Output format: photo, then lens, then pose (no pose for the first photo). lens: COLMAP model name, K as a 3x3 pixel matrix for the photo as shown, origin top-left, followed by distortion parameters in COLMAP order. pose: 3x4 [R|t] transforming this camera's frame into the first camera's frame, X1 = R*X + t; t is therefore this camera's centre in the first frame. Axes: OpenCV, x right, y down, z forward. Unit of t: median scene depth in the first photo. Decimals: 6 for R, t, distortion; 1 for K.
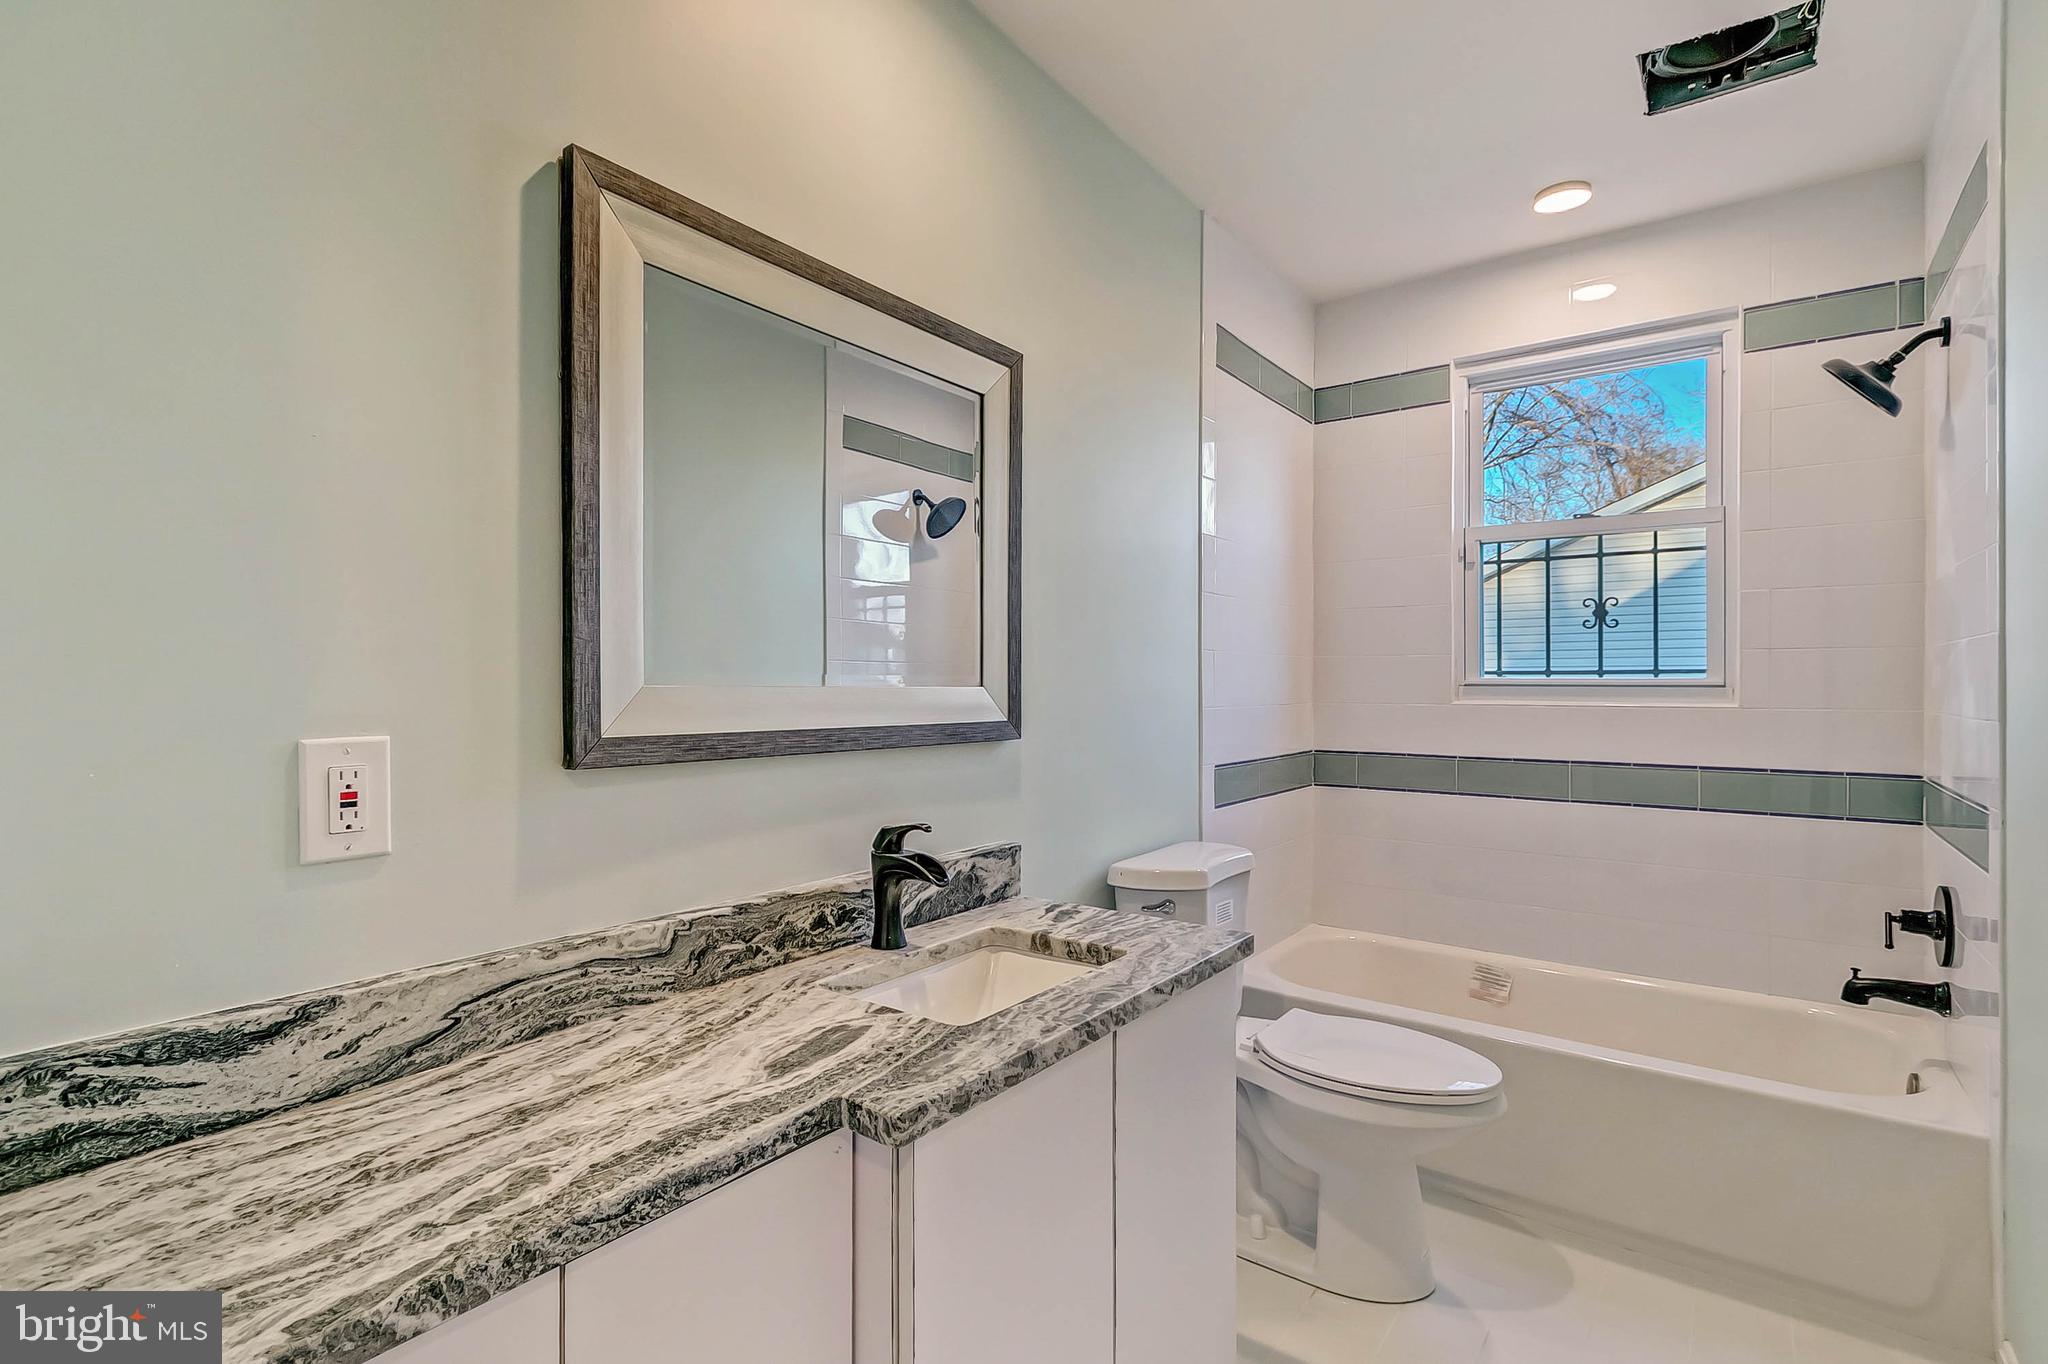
lens RADIAL K [[938.0, 0, 1028.0], [0, 938.0, 689.1], [0, 0, 1]] dist [0.001719, 0.000158]
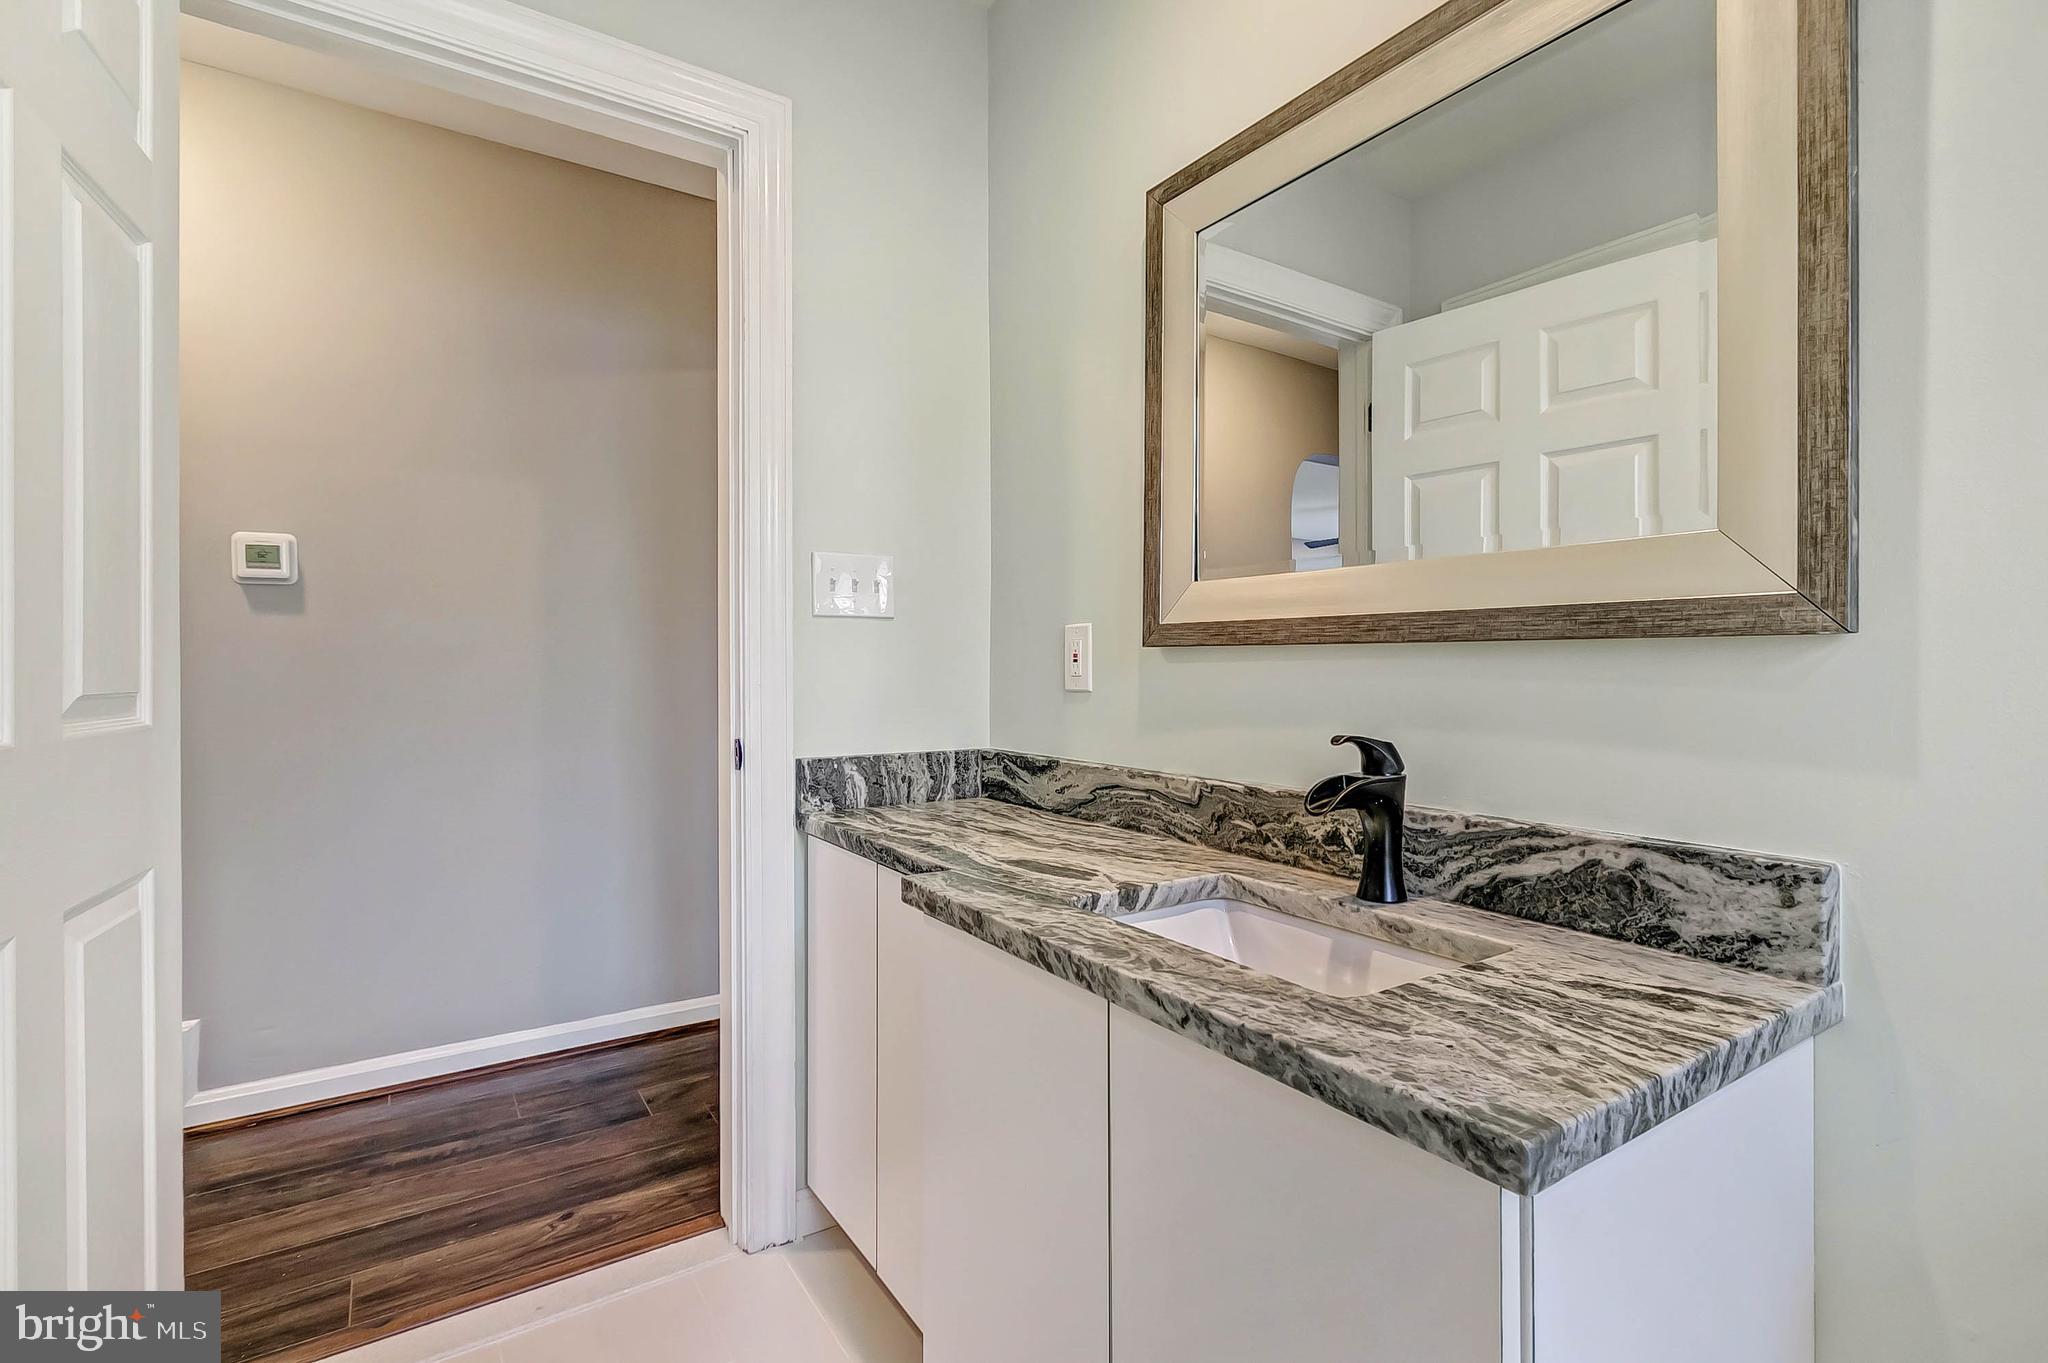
lens RADIAL K [[954.5, 0, 1011.1], [0, 954.5, 672.5], [0, 0, 1]] dist [0.002848, -0.000032]
pose [[-0.351684, 0.009594, -0.936070, 0.796268], [0.003120, 0.999954, 0.009077, 0.097578], [0.936114, 0.000272, -0.351698, 1.165012]]
